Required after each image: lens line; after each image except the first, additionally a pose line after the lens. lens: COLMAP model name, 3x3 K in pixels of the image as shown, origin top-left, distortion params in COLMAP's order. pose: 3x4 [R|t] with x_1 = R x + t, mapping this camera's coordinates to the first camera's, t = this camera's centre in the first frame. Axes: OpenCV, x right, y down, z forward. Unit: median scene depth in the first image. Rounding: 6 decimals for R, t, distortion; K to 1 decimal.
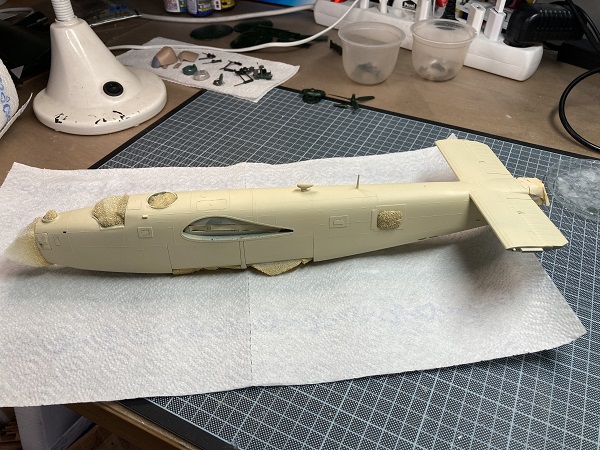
lens RADIAL K [[487.0, 0, 300.0], [0, 487.0, 225.0], [0, 0, 1]] dist [0.003004, 0.009355]
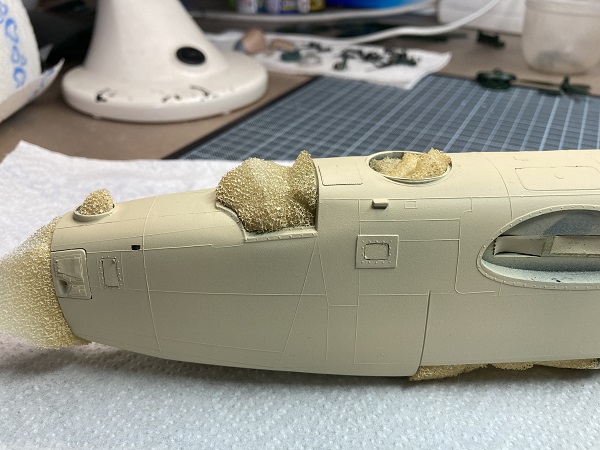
lens RADIAL K [[515.1, 0, 300.0], [0, 515.1, 225.0], [0, 0, 1]] dist [-0.003265, -0.007650]
pose [[0.999166, 0.016712, -0.037243, -0.326808], [-0.022446, 0.986976, -0.159297, 0.049871], [0.034096, 0.160000, 0.986528, 0.594607]]
